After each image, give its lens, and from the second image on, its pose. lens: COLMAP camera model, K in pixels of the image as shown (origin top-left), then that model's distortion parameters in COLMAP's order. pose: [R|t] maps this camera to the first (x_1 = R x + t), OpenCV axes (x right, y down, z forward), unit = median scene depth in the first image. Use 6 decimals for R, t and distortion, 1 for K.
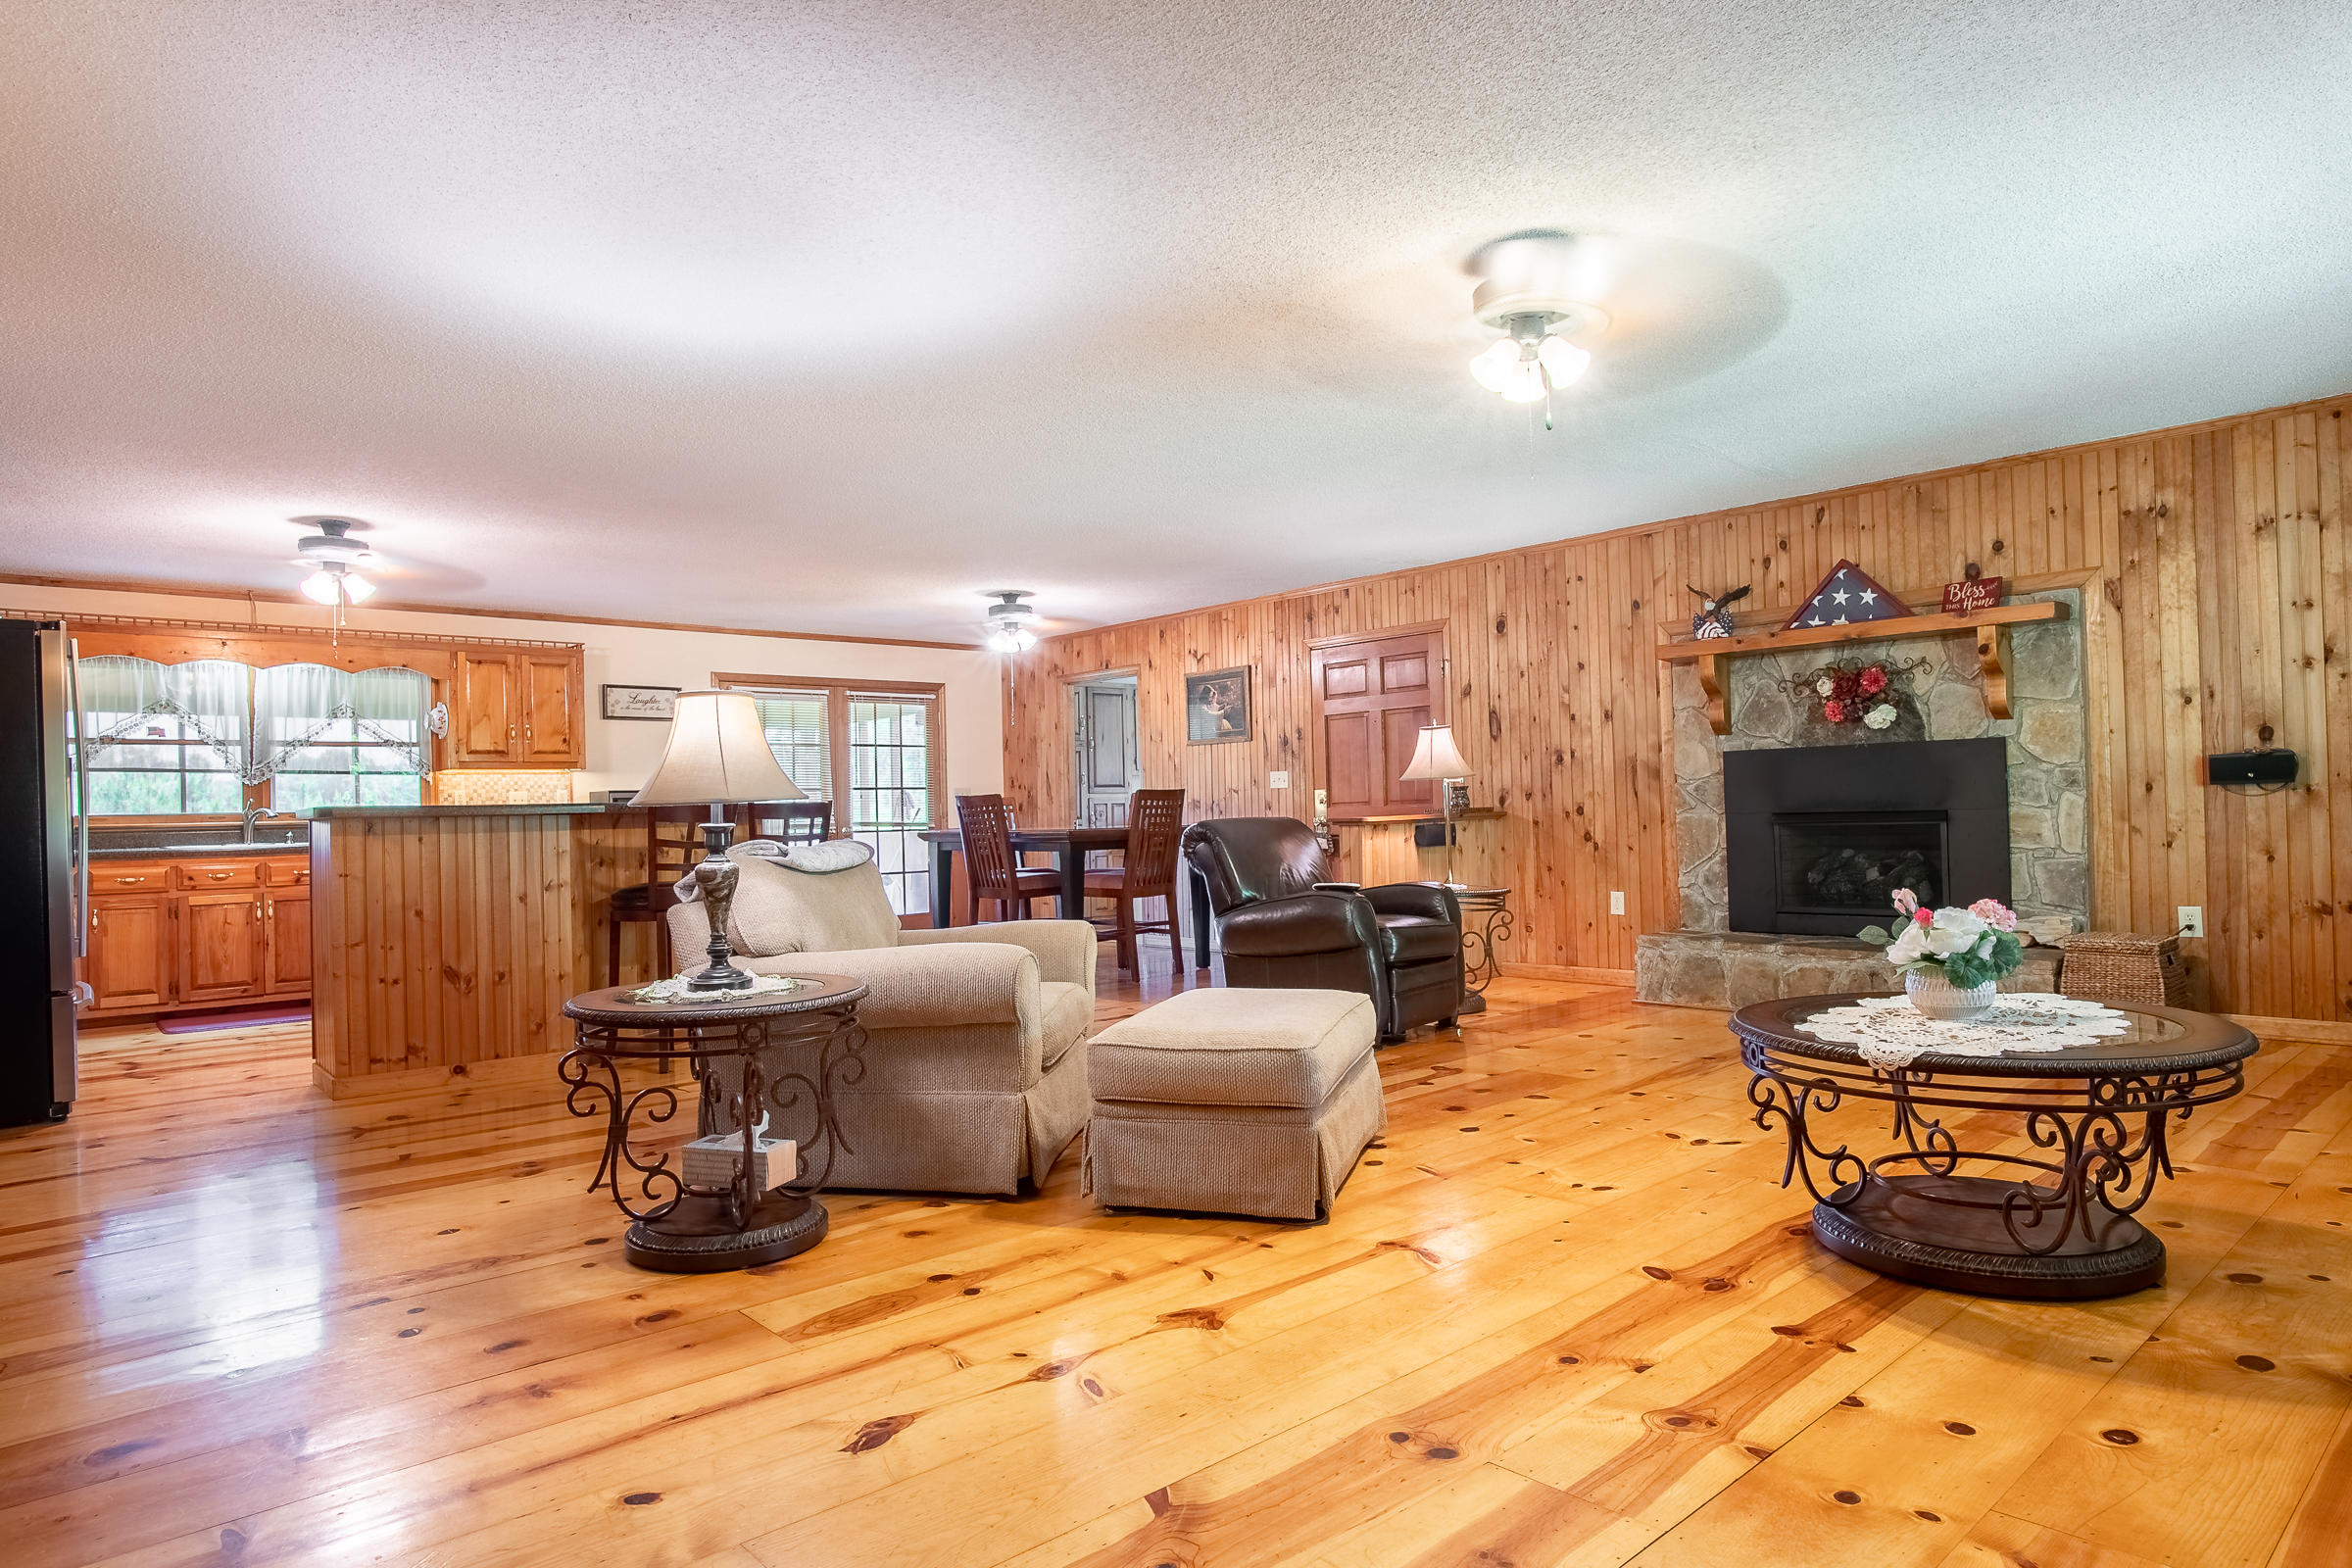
lens RADIAL K [[1366.5, 0, 1166.4], [0, 1366.5, 800.8], [0, 0, 1]] dist [-0.029986, 0.012353]
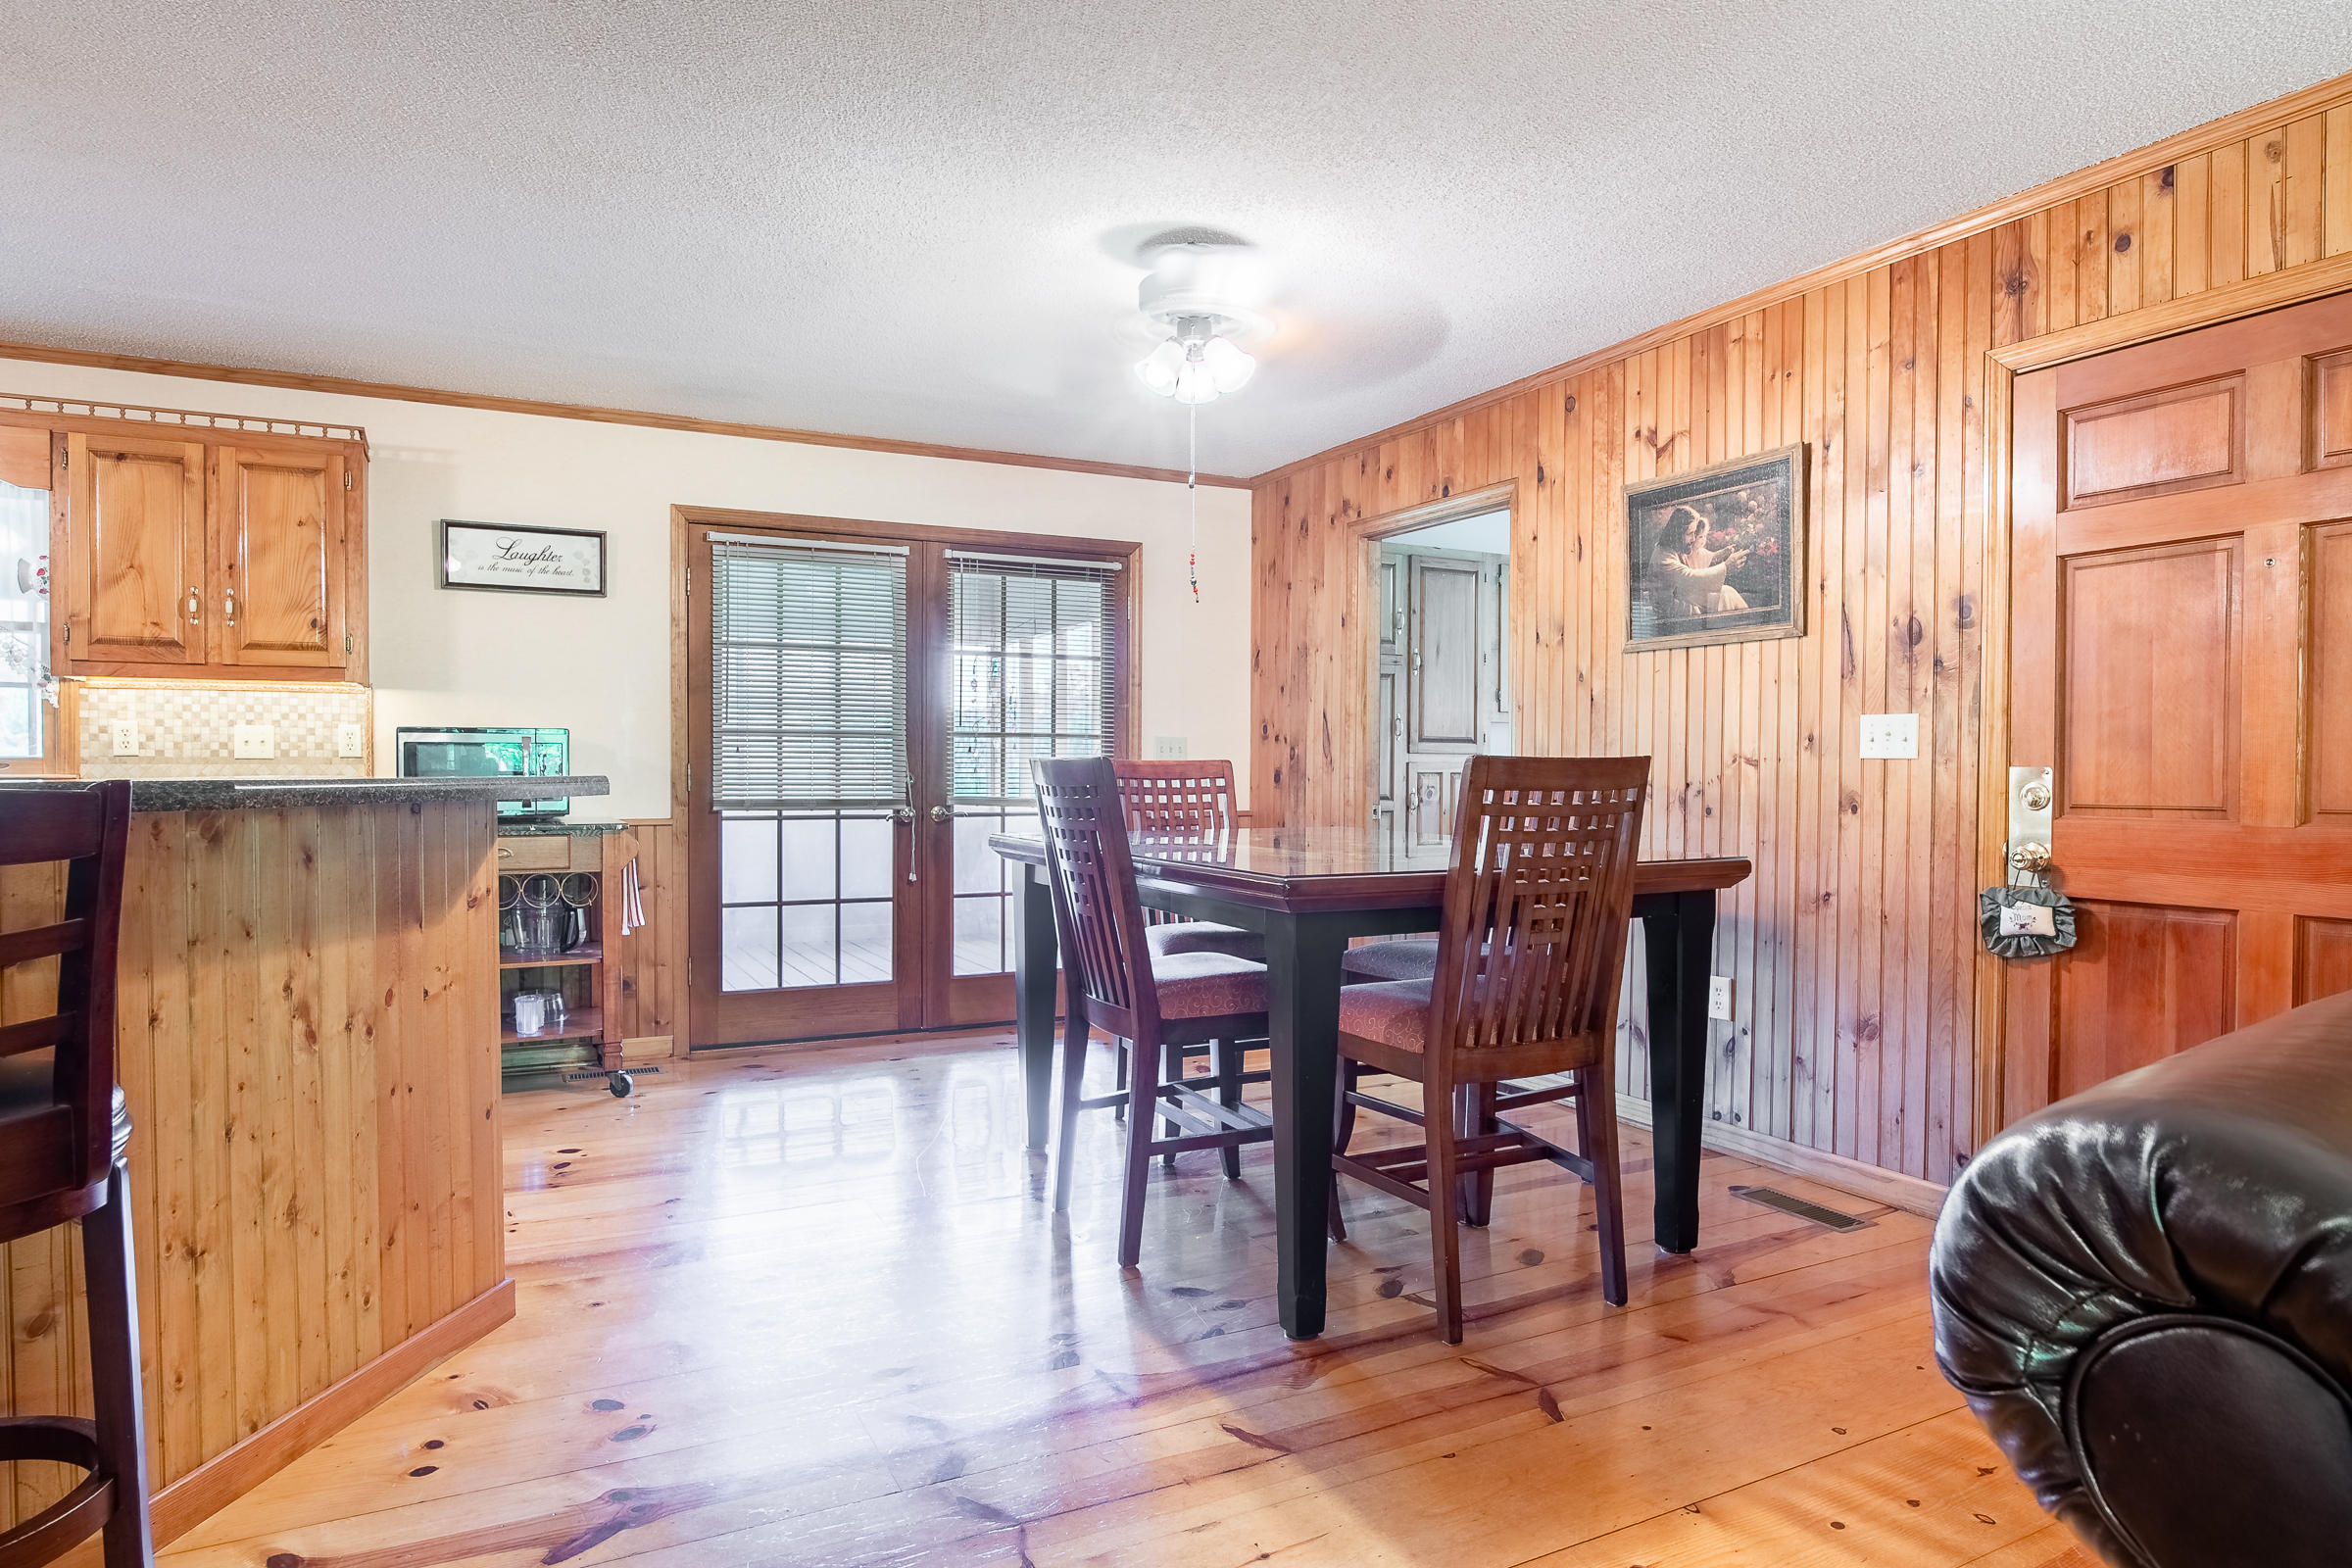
lens RADIAL K [[1351.7, 0, 1175.5], [0, 1351.7, 791.6], [0, 0, 1]] dist [-0.035145, 0.015338]
pose [[0.968101, 0.032524, -0.248439, -0.015951], [-0.025287, 0.999159, 0.032267, -0.006572], [0.249279, -0.024956, 0.968110, 0.577274]]
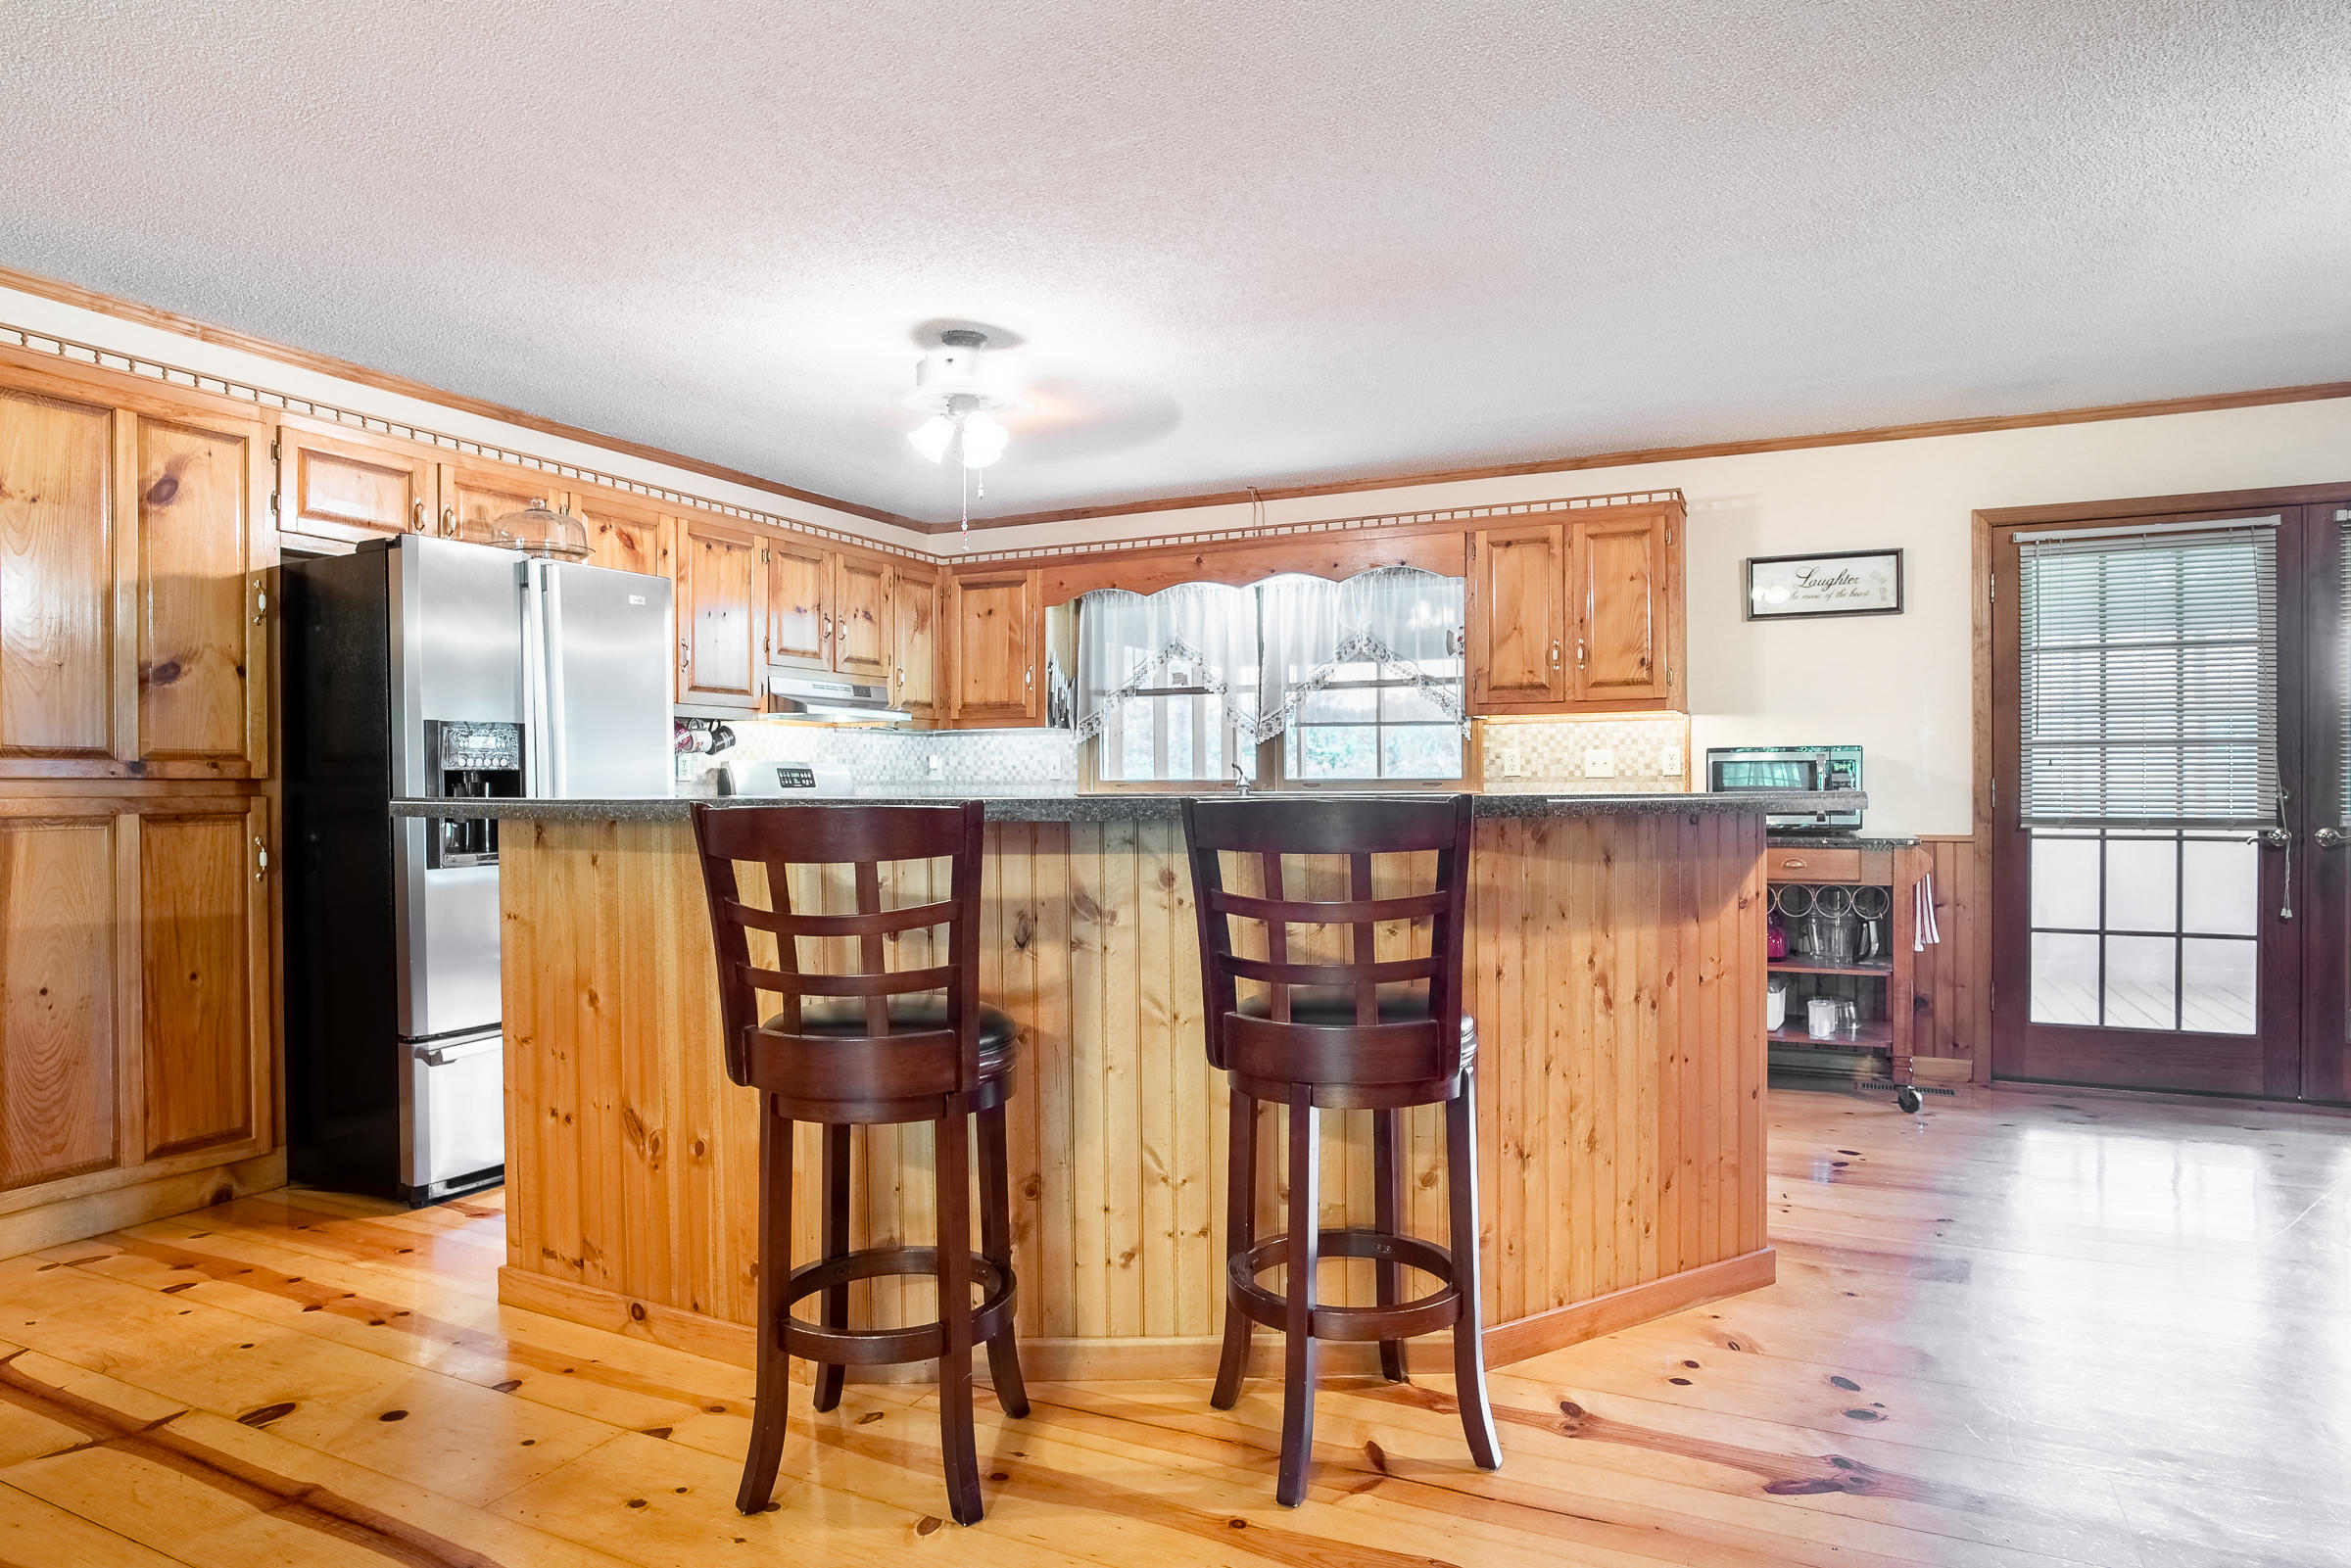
lens RADIAL K [[1354.9, 0, 1205.5], [0, 1354.9, 784.9], [0, 0, 1]] dist [-0.030203, 0.014226]
pose [[0.399969, 0.023694, -0.916222, 0.011696], [0.002278, 0.999637, 0.026845, -0.007414], [0.916526, -0.012824, 0.399770, 0.569040]]
